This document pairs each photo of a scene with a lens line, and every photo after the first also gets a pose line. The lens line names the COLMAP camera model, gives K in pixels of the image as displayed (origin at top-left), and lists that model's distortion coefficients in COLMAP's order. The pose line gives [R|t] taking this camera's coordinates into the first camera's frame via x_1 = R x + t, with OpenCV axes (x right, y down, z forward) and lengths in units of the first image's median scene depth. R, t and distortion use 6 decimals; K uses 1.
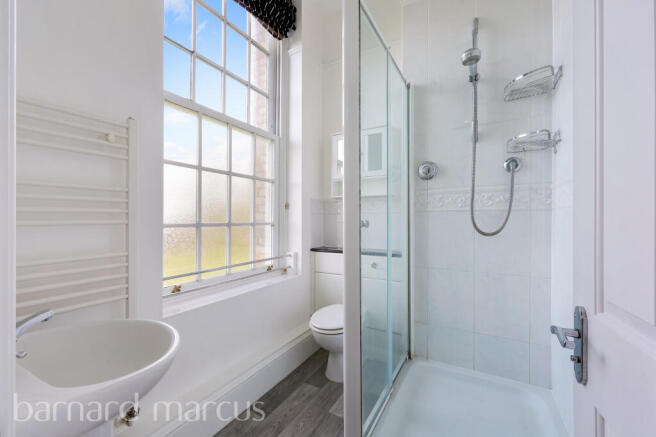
lens RADIAL K [[264.5, 0, 328.9], [0, 264.5, 218.9], [0, 0, 1]] dist [0.001165, 0.000026]
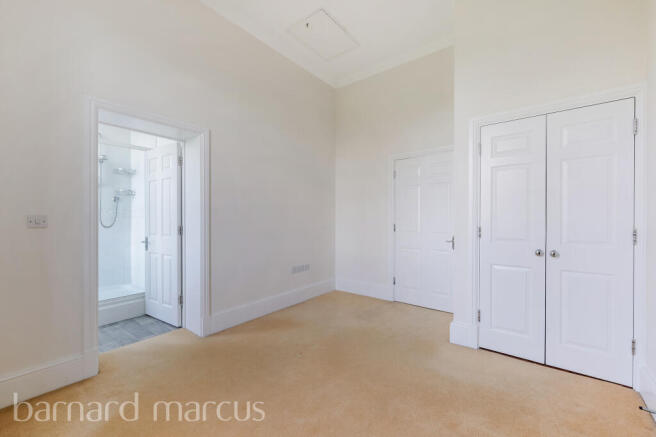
lens RADIAL K [[264.5, 0, 327.7], [0, 264.5, 220.9], [0, 0, 1]] dist [0.001165, 0.000026]
pose [[0.142528, -0.003984, 0.989783, -1.514915], [0.005064, 0.999982, 0.003296, -0.000773], [-0.989778, 0.004543, 0.142545, -1.347729]]
